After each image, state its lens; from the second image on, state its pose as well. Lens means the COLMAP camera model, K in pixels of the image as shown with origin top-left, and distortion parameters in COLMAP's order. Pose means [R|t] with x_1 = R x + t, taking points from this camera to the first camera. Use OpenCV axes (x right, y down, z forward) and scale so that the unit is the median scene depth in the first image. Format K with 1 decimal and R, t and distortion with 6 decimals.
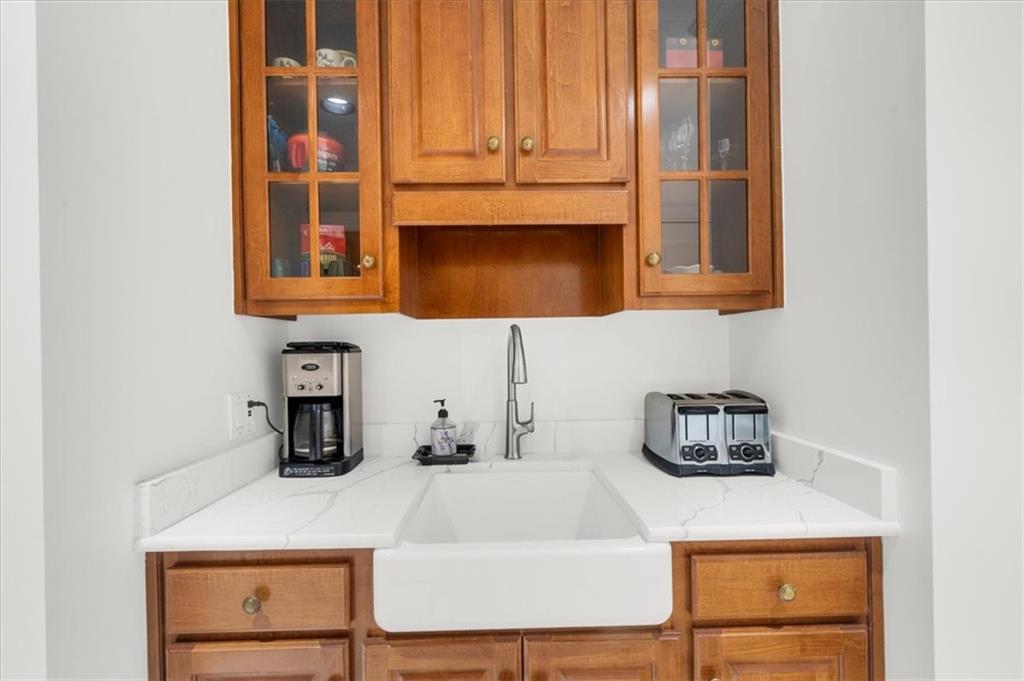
lens RADIAL K [[472.4, 0, 512.0], [0, 472.4, 340.5], [0, 0, 1]] dist [0.000249, -0.000002]
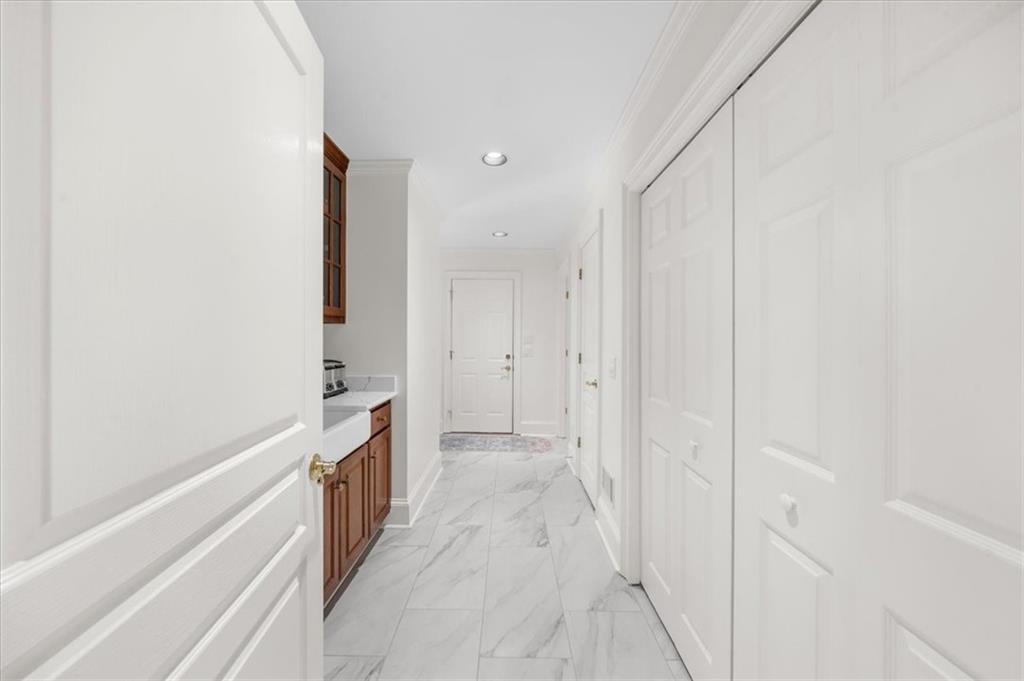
lens RADIAL K [[358.4, 0, 512.0], [0, 358.4, 340.5], [0, 0, 1]] dist [0.000129, -0.000008]
pose [[0.022327, 0.008209, 0.999717, -1.431260], [-0.003474, 0.999961, -0.008134, 0.033250], [-0.999745, -0.003291, 0.022355, 0.112018]]
